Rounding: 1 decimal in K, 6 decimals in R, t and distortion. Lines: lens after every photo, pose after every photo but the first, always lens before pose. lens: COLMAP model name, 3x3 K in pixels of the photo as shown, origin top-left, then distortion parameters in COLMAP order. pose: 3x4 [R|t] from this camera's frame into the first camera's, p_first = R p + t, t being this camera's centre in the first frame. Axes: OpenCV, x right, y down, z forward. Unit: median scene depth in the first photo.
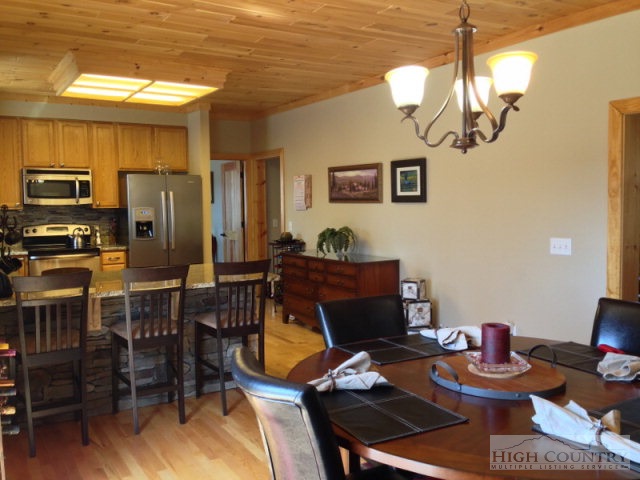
lens RADIAL K [[547.8, 0, 320.0], [0, 547.8, 240.0], [0, 0, 1]] dist [0.053881, -0.003802]
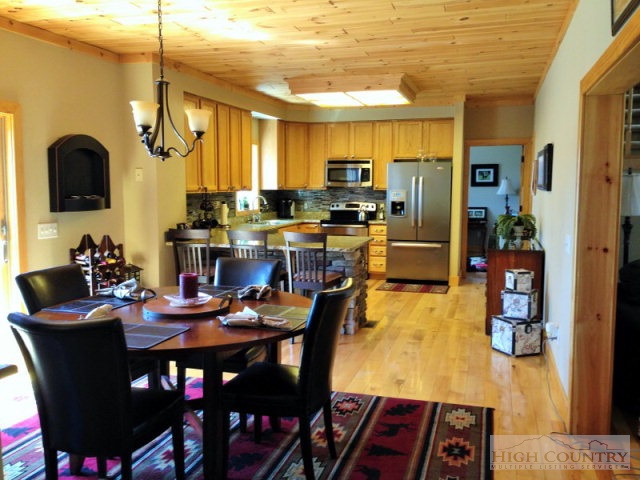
lens RADIAL K [[590.3, 0, 315.0], [0, 590.3, 238.4], [0, 0, 1]] dist [0.081293, -0.084500]
pose [[0.626117, 0.085276, -0.775052, 0.575027], [-0.067726, 0.996193, 0.054896, -0.012614], [0.776782, 0.018119, 0.629508, 0.048622]]
